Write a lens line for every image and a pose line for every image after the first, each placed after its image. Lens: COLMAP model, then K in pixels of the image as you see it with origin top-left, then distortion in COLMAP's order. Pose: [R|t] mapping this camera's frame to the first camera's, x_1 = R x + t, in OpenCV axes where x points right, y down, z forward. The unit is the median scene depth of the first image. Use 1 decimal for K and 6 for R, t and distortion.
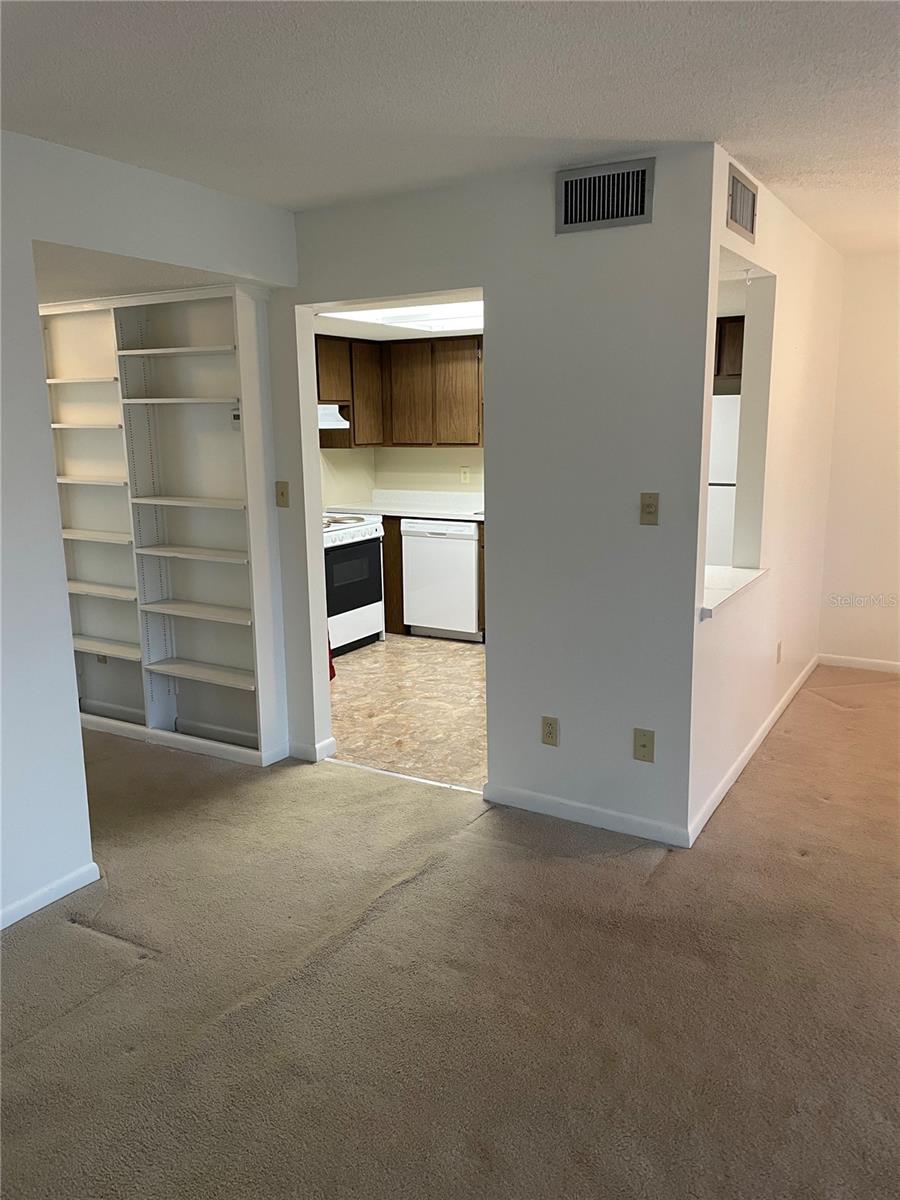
lens RADIAL K [[909.3, 0, 448.6], [0, 909.3, 601.7], [0, 0, 1]] dist [0.086768, -0.110939]
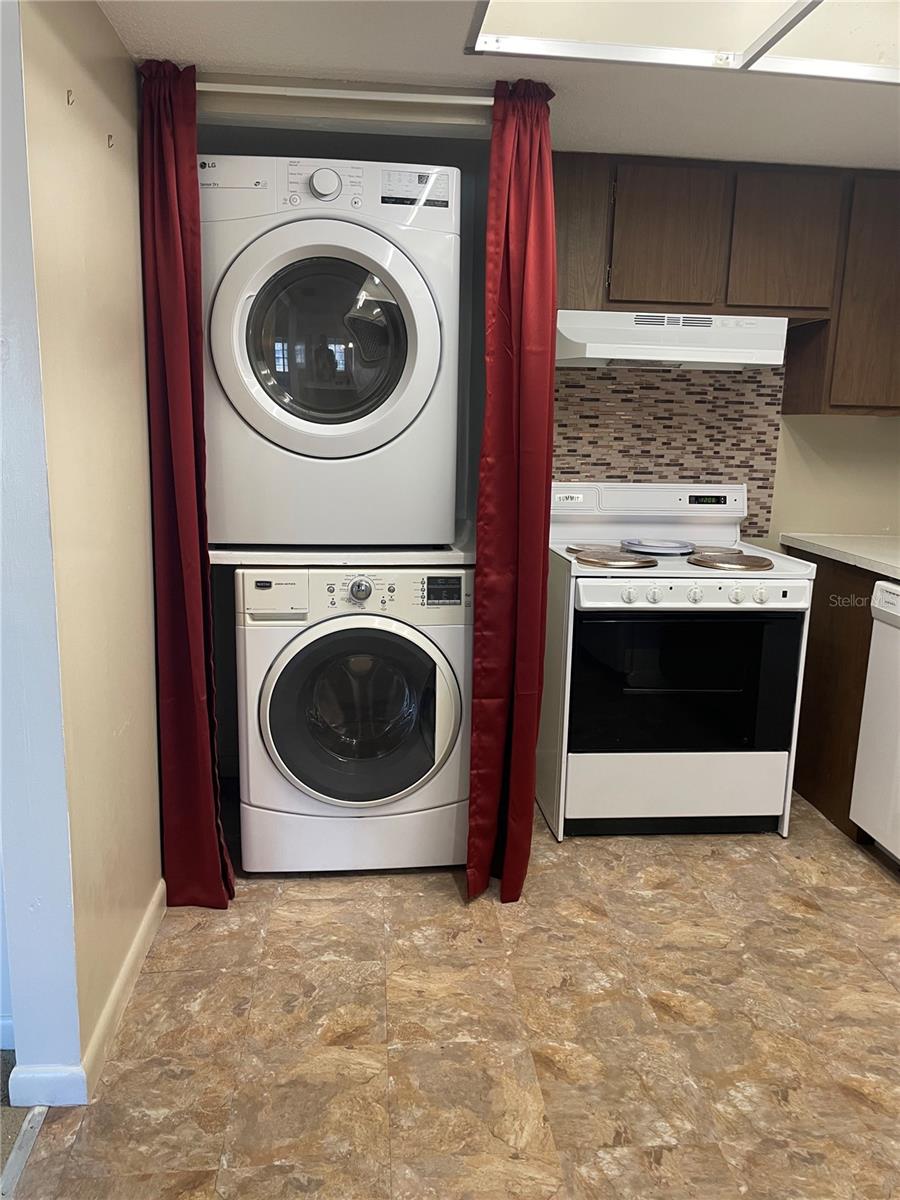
lens RADIAL K [[909.3, 0, 450.6], [0, 909.3, 599.2], [0, 0, 1]] dist [0.086768, -0.110939]
pose [[0.593235, 0.184679, -0.783560, 0.170873], [-0.196287, 0.977137, 0.081694, -0.079688], [0.780733, 0.105339, 0.615922, 0.592482]]
